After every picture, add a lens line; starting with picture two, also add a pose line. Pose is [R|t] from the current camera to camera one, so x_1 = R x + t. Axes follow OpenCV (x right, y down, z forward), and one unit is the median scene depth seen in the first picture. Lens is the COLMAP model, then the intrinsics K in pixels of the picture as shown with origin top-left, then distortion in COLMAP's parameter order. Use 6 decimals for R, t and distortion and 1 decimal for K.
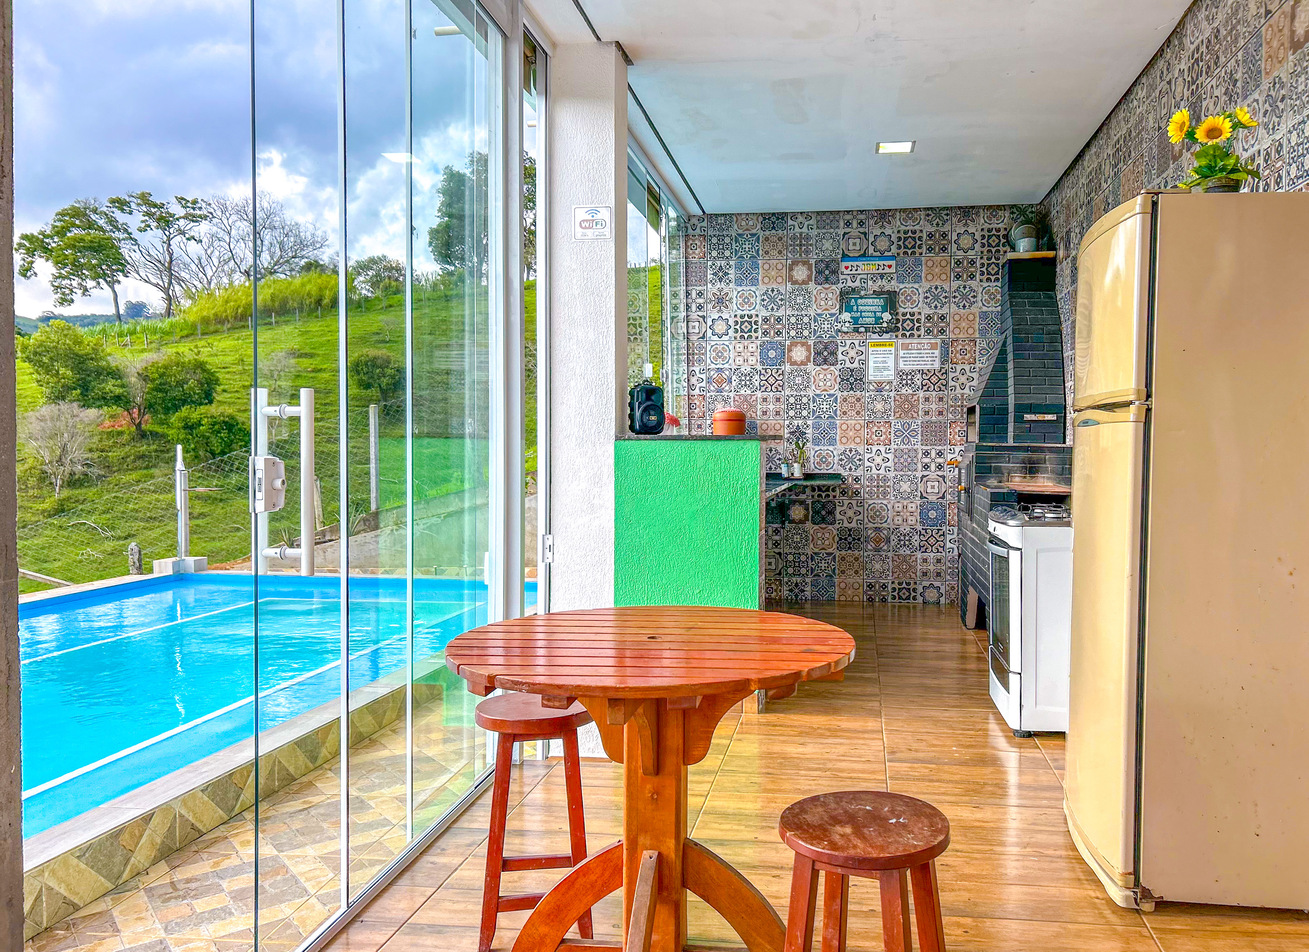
lens RADIAL K [[1000.1, 0, 713.5], [0, 1000.1, 478.2], [0, 0, 1]] dist [0.044541, -0.010333]
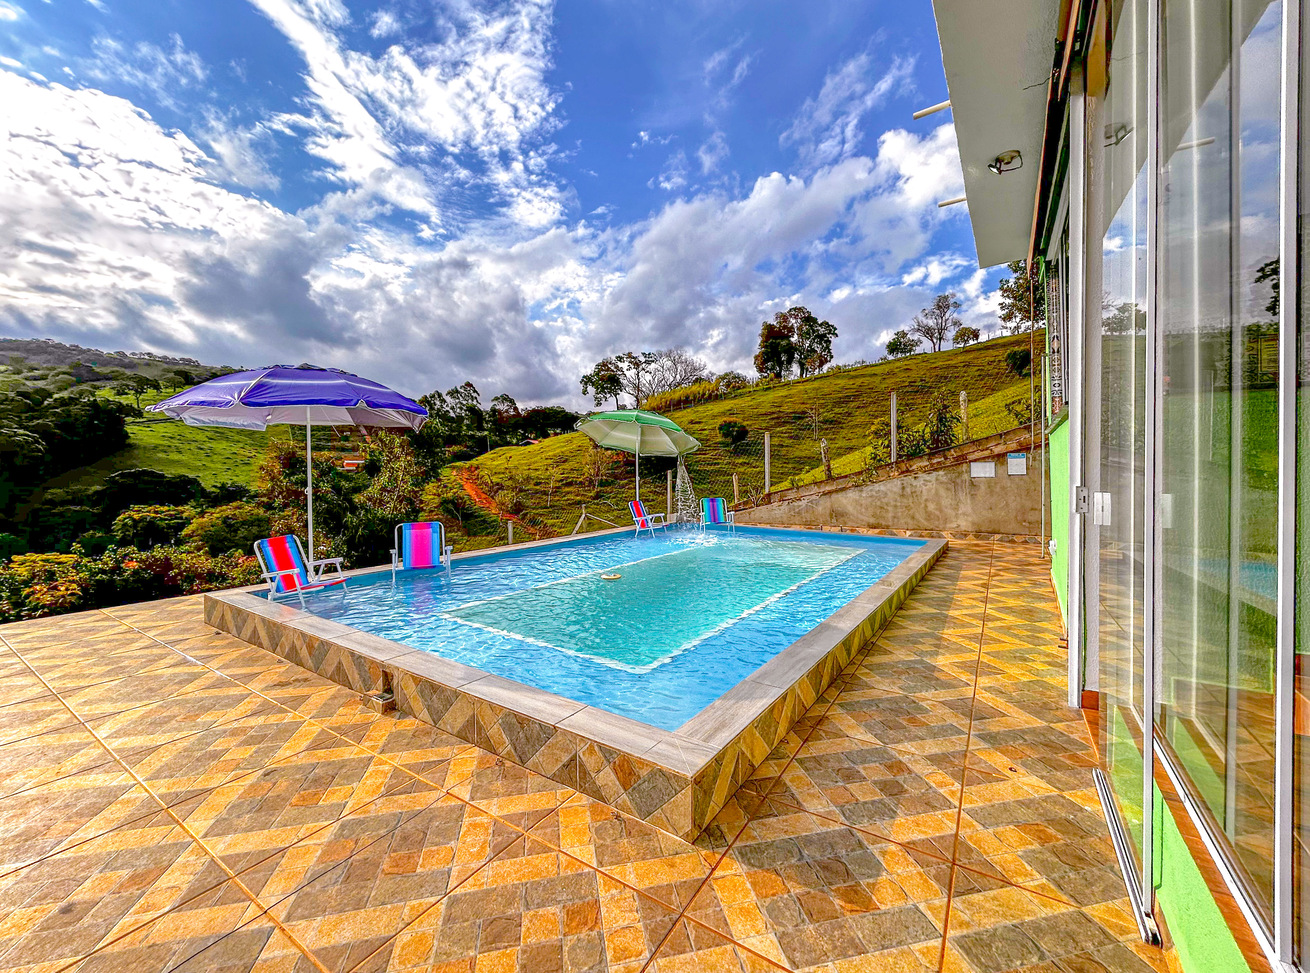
lens RADIAL K [[527.0, 0, 649.5], [0, 527.0, 464.7], [0, 0, 1]] dist [0.000778, 0.000646]
pose [[0.894848, -0.010078, -0.446257, -0.200236], [-0.007408, 0.999272, -0.037420, 0.034598], [0.446310, 0.036791, 0.894122, 0.159353]]
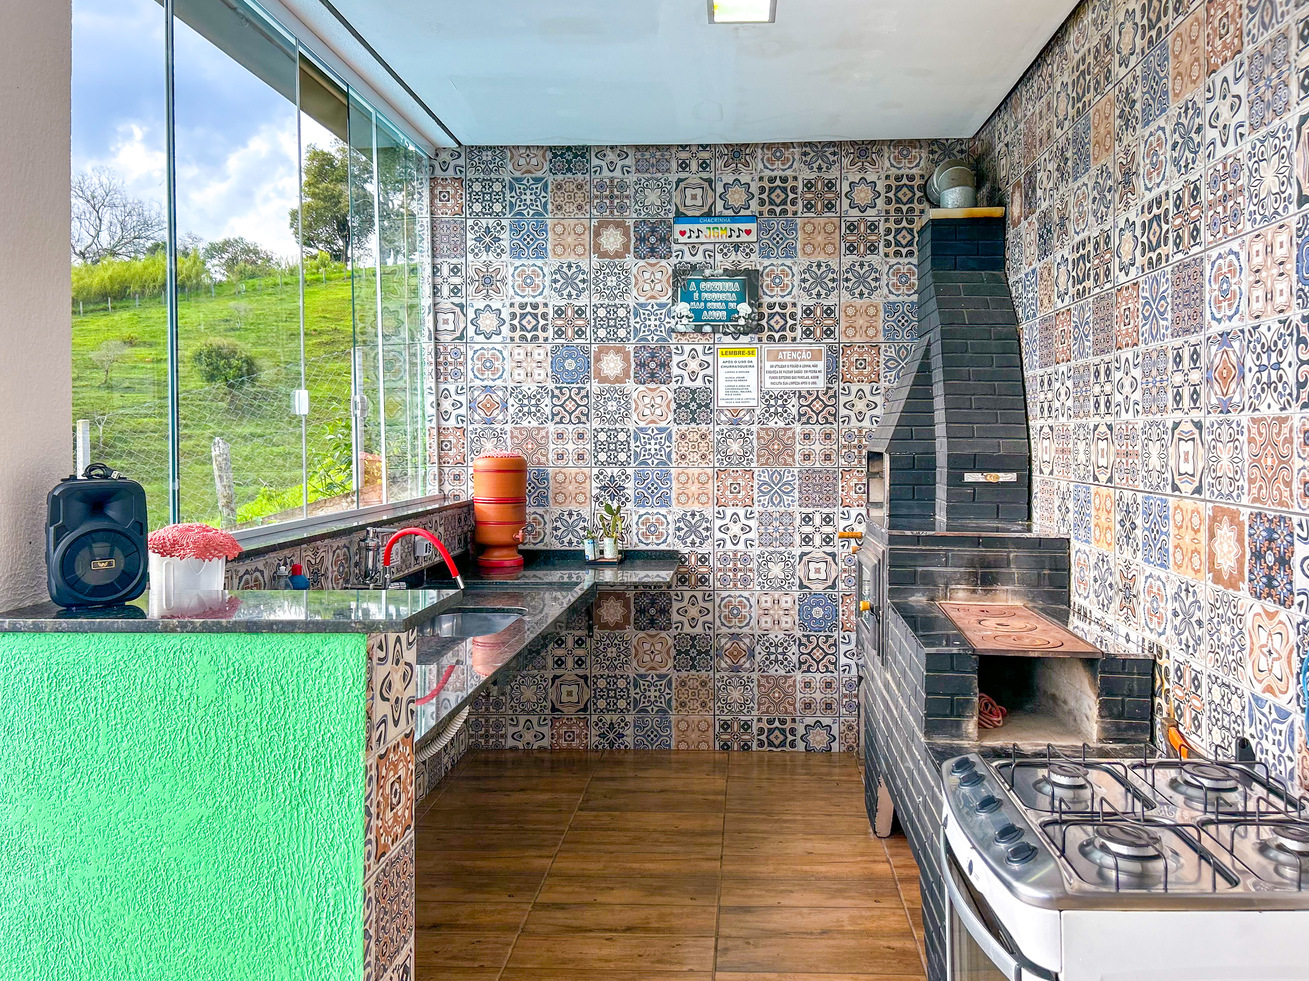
lens RADIAL K [[1008.1, 0, 706.4], [0, 1008.1, 444.4], [0, 0, 1]] dist [0.070229, -0.090564]
pose [[0.994793, -0.007083, 0.101672, 0.080703], [0.009461, 0.999692, -0.022928, -0.058471], [-0.101478, 0.023771, 0.994554, 0.353364]]
